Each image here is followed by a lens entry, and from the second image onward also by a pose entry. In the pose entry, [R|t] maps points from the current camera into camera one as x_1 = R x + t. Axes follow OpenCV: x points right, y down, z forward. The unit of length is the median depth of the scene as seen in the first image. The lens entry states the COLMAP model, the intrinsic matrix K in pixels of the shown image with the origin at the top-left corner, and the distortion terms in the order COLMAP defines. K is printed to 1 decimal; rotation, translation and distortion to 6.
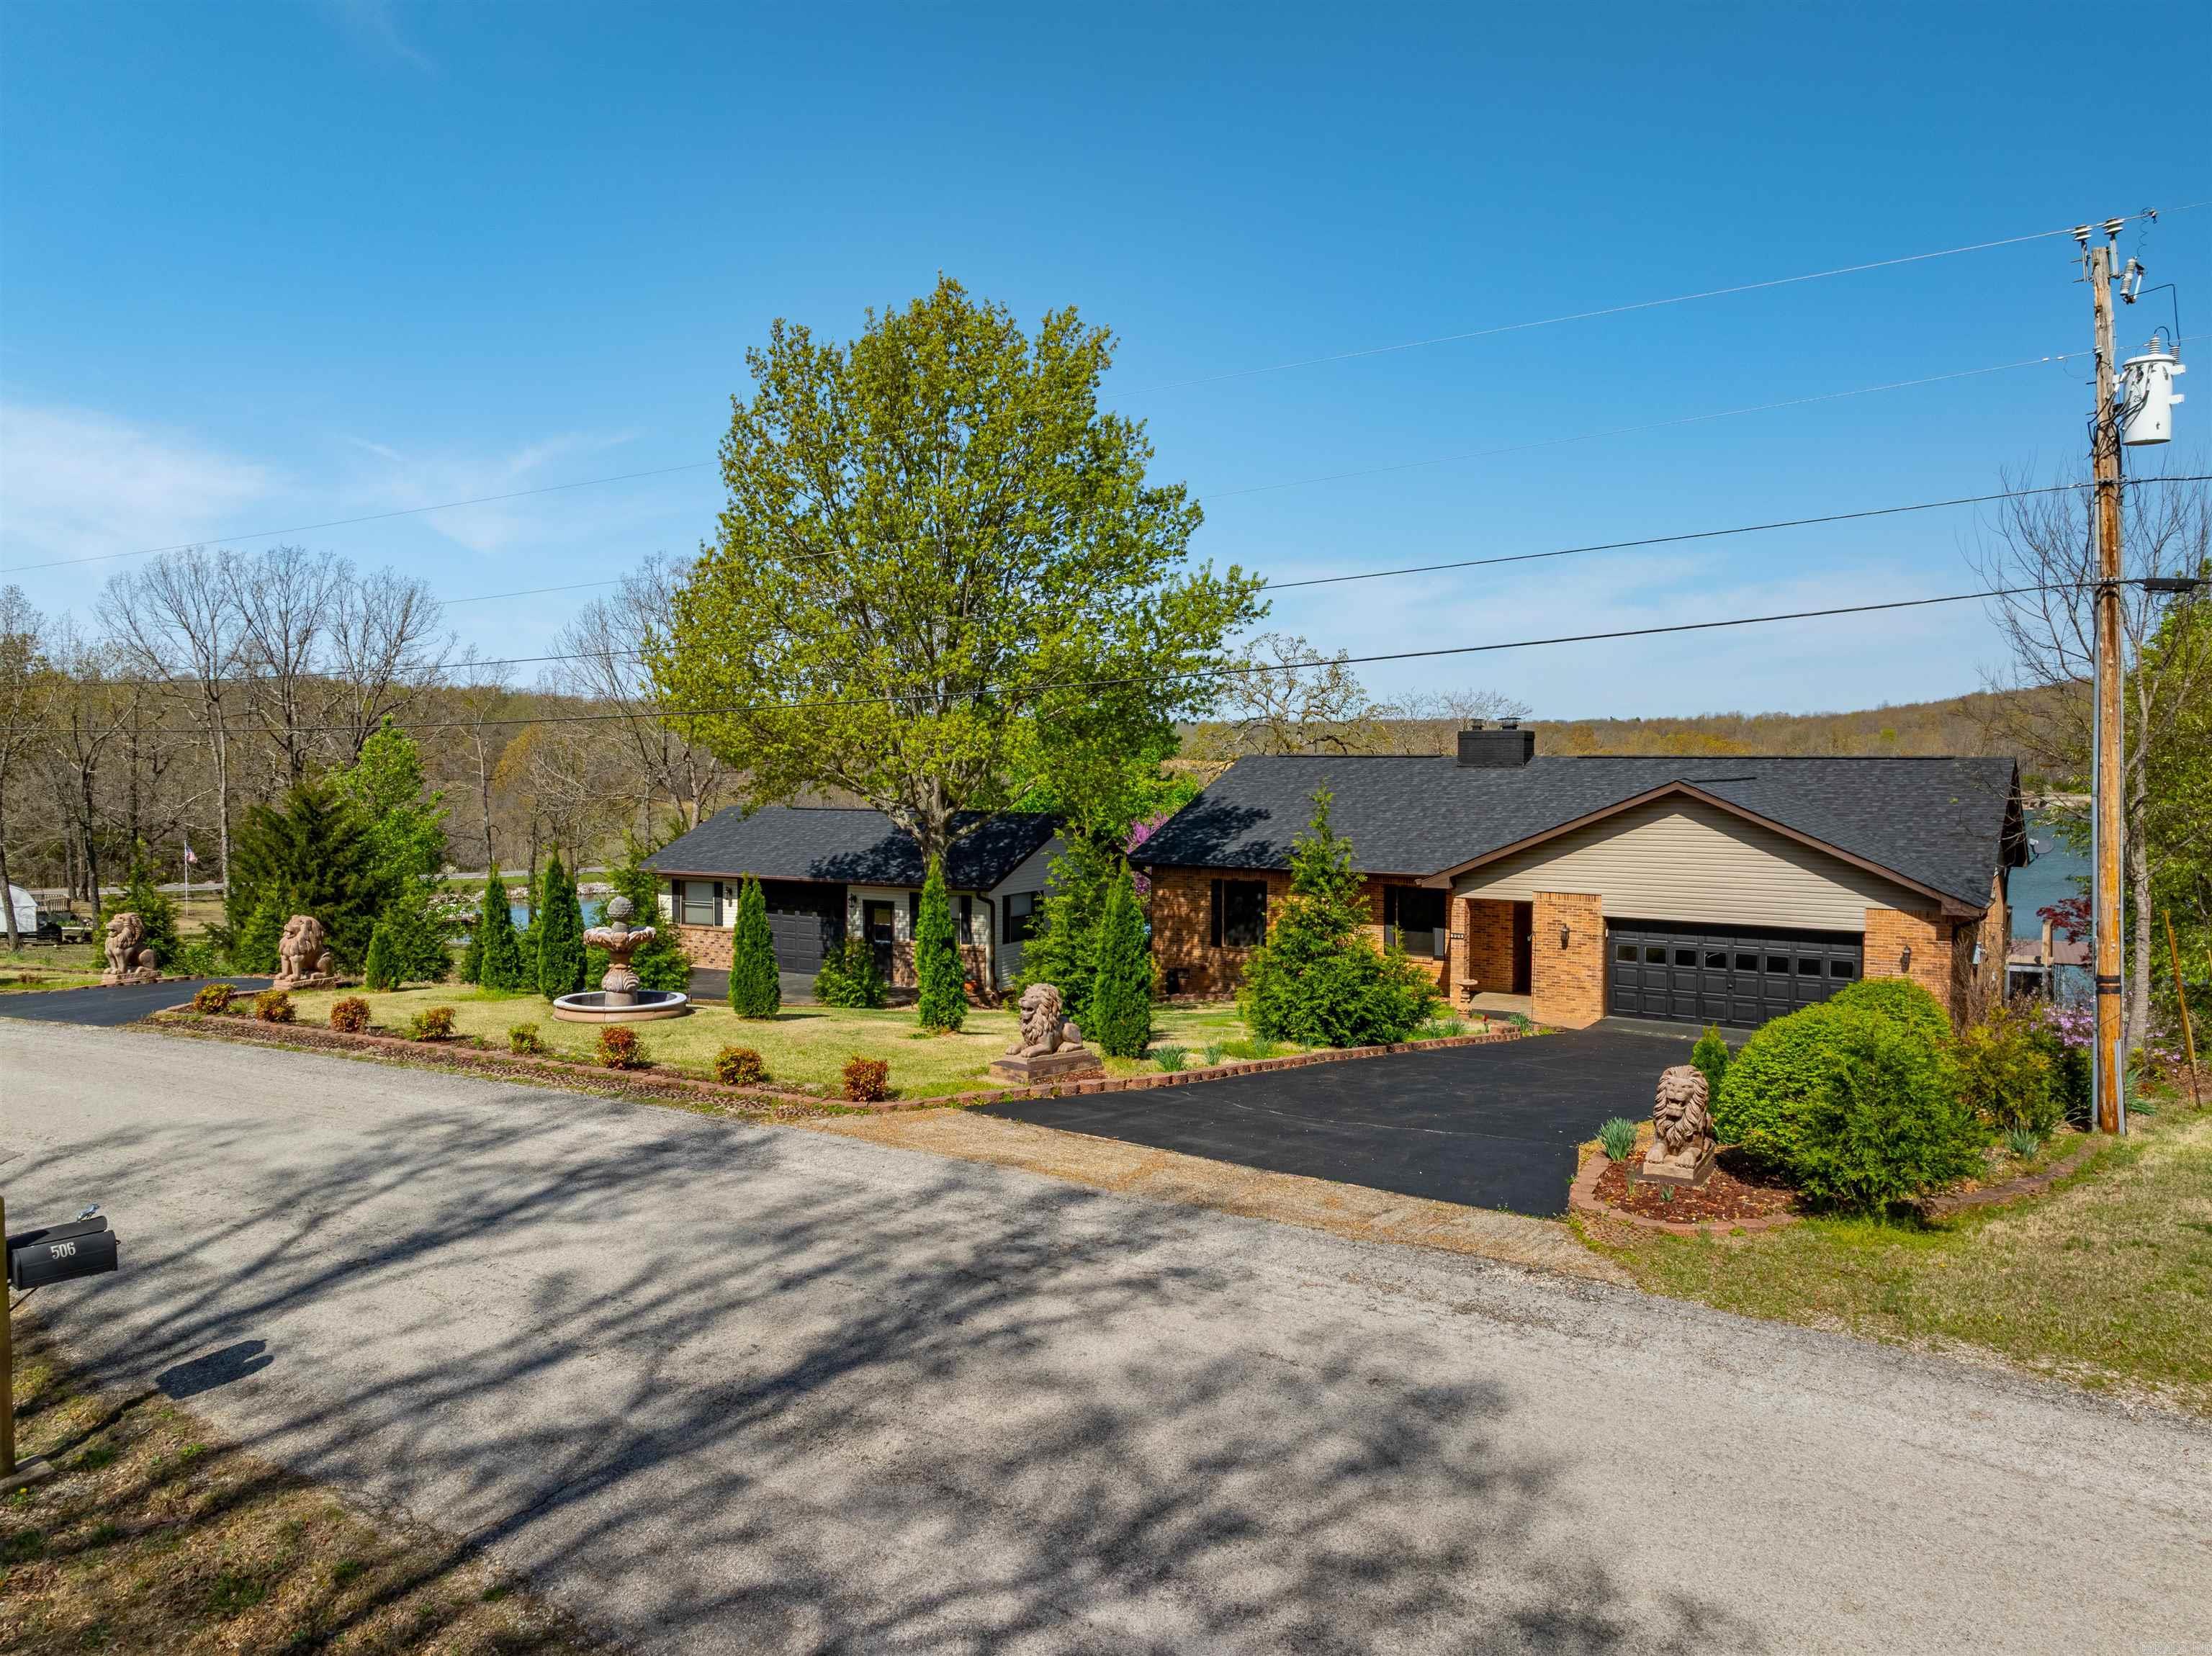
lens RADIAL K [[1543.1, 0, 1120.7], [0, 1543.1, 824.0], [0, 0, 1]] dist [-0.017943, 0.008202]
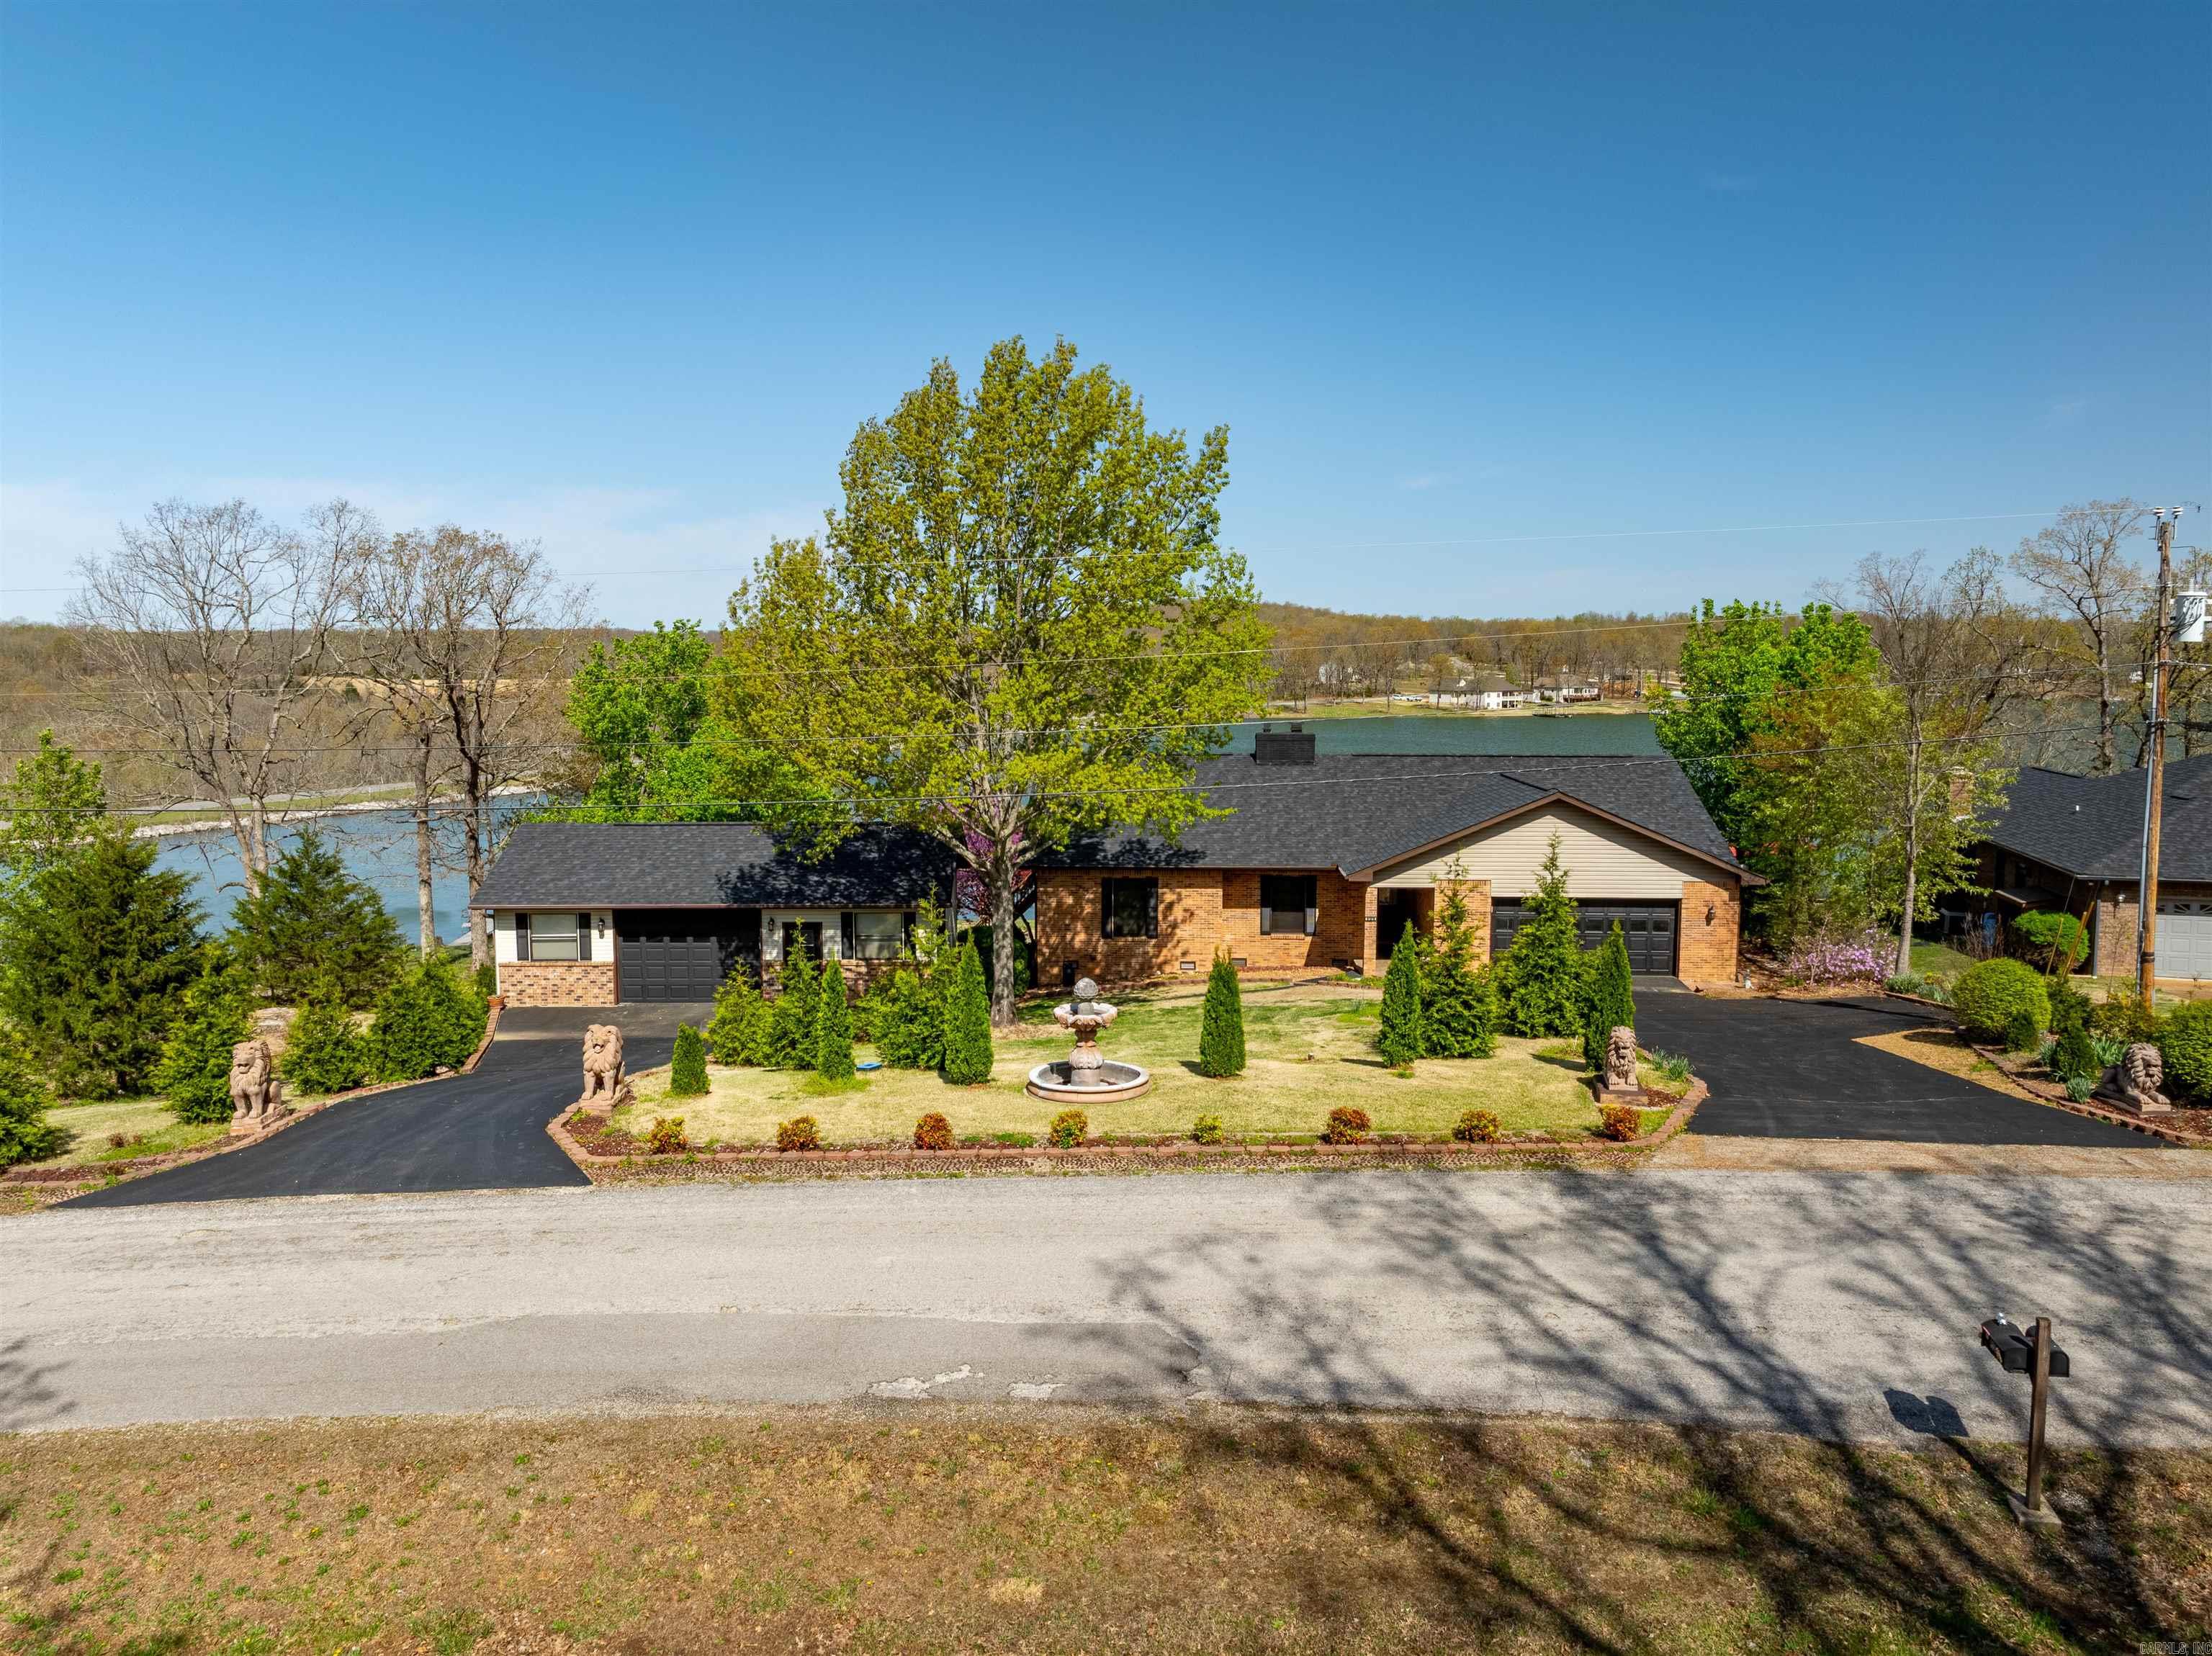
lens RADIAL K [[1543.1, 0, 1101.2], [0, 1543.1, 836.8], [0, 0, 1]] dist [-0.017943, 0.008202]
pose [[0.864271, -0.058543, 0.499608, -0.495727], [0.024271, 0.996901, 0.074829, -0.076665], [-0.502440, -0.052546, 0.863014, 0.050123]]
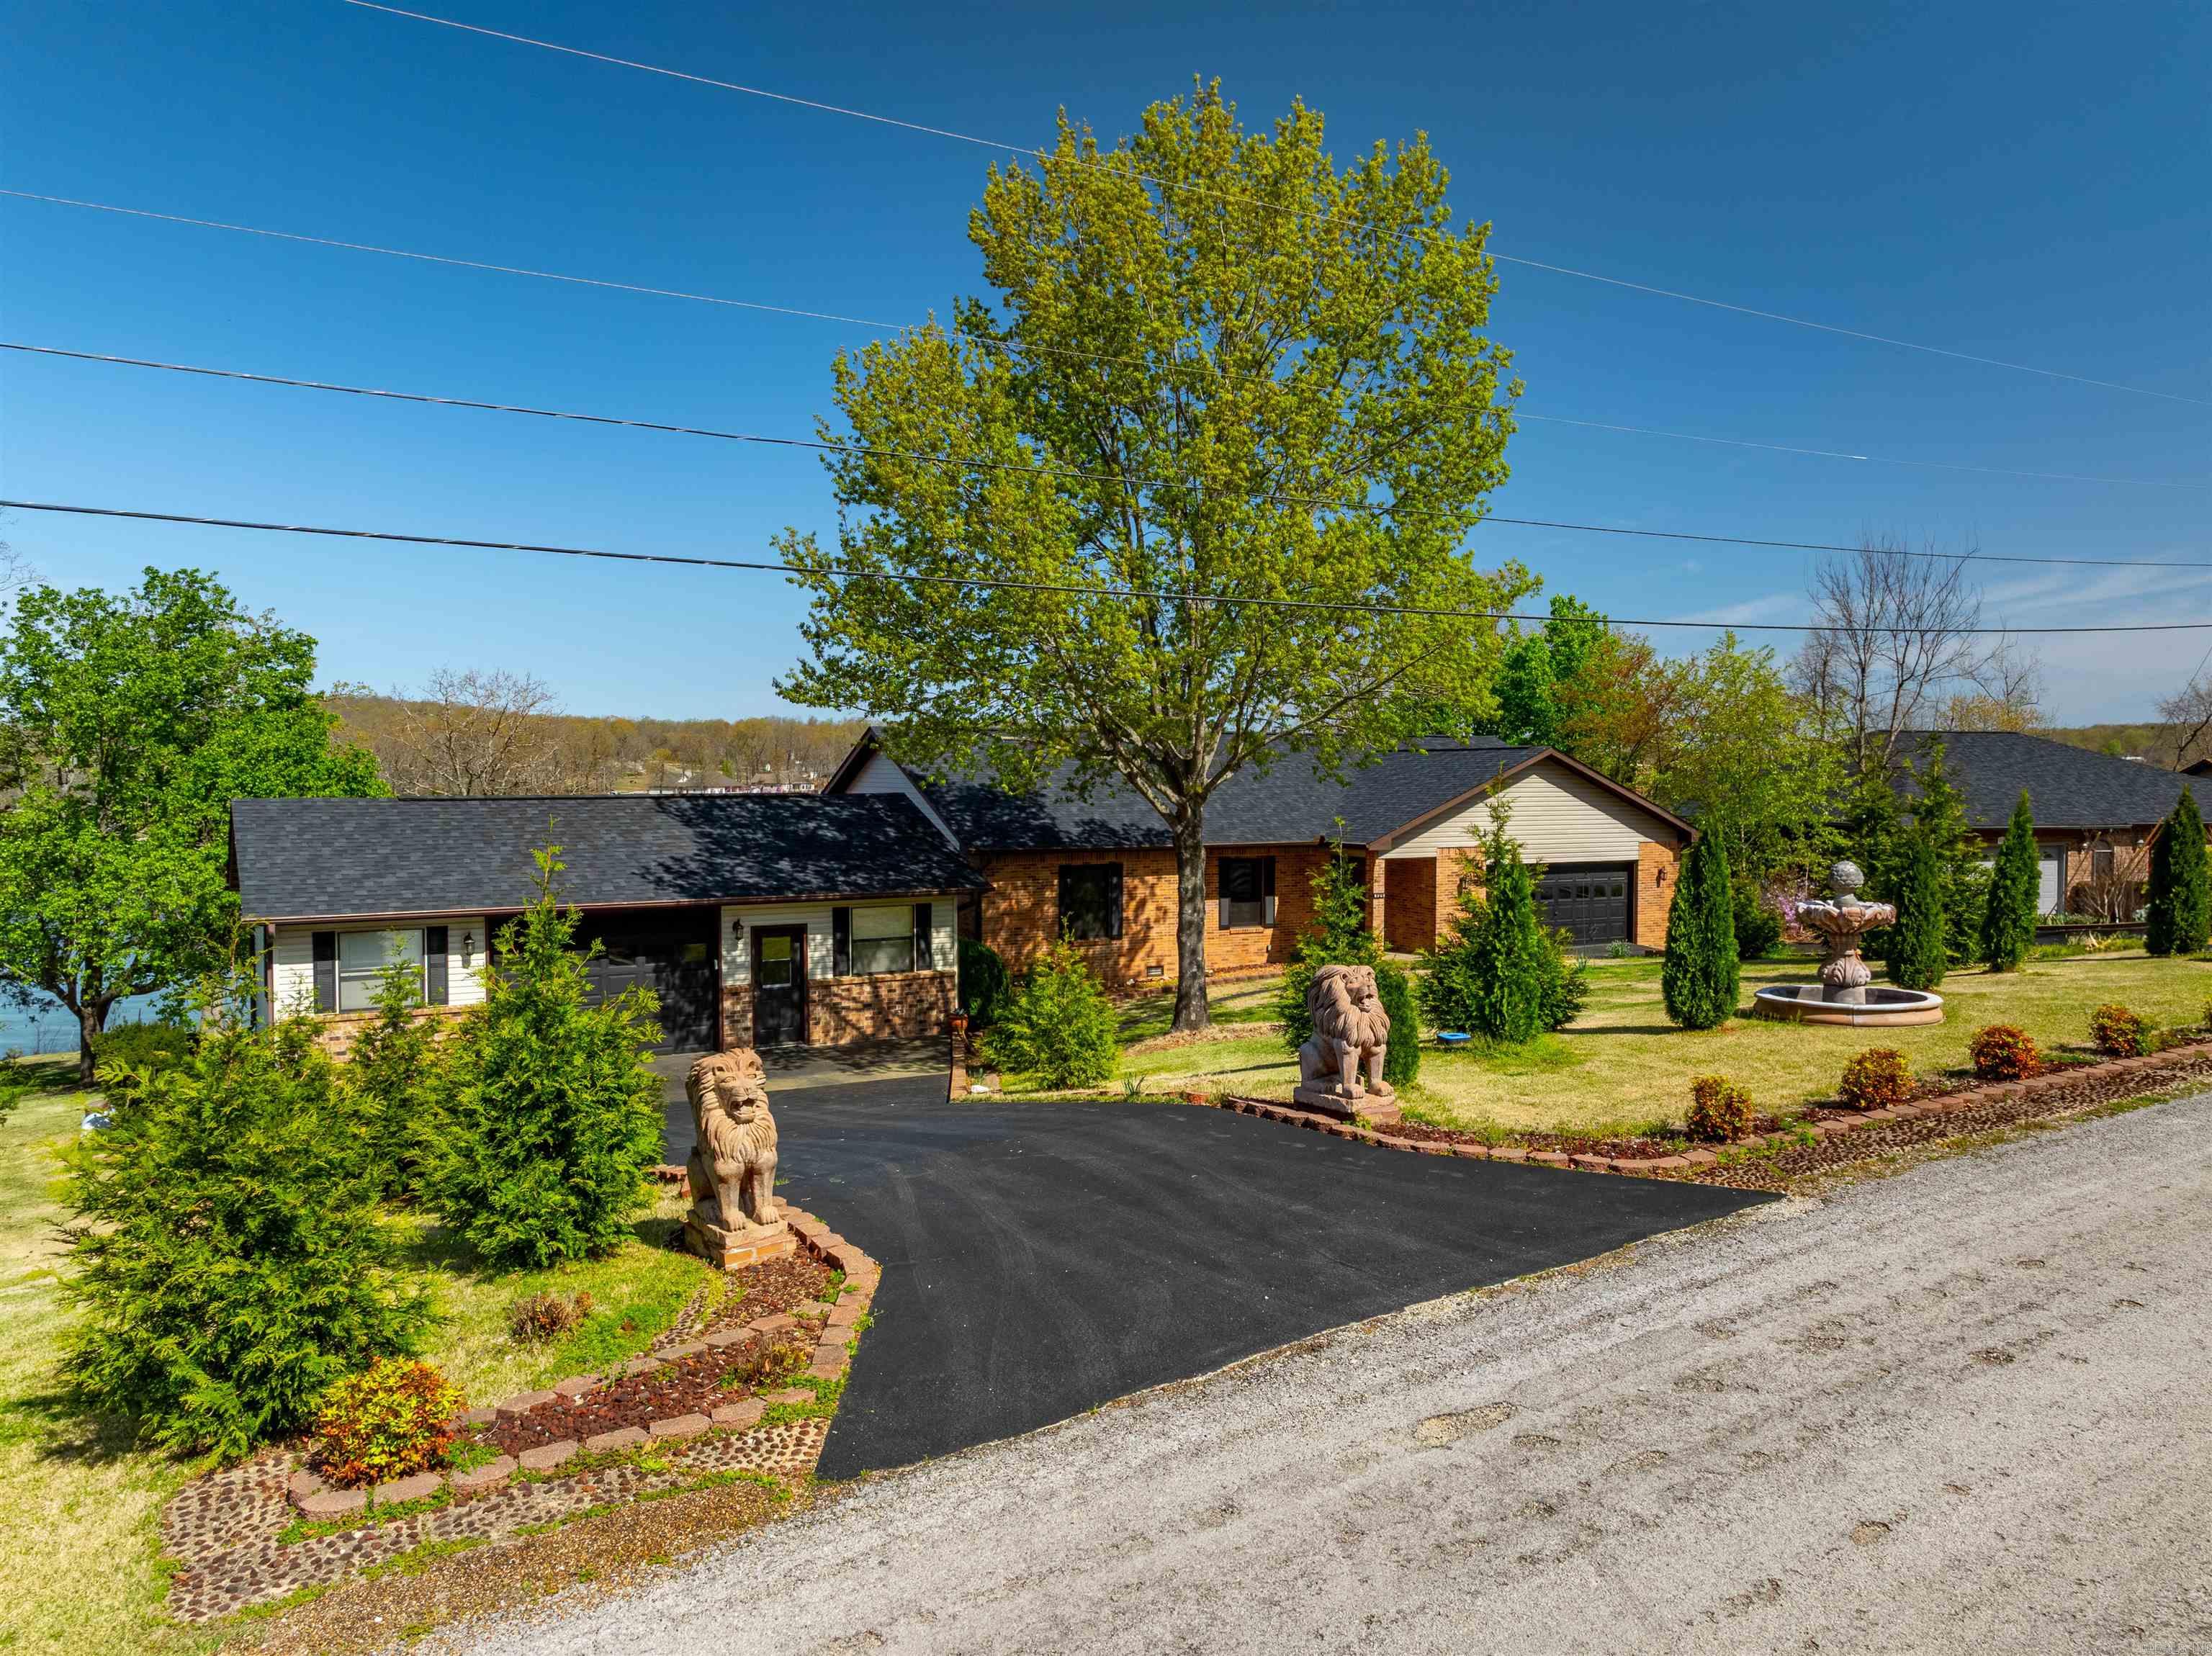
lens RADIAL K [[1543.1, 0, 1107.4], [0, 1543.1, 823.3], [0, 0, 1]] dist [-0.017943, 0.008202]
pose [[0.487322, -0.029553, 0.872722, -0.692157], [0.037805, 0.999204, 0.012726, 0.002335], [-0.872404, 0.026792, 0.488051, 0.559145]]
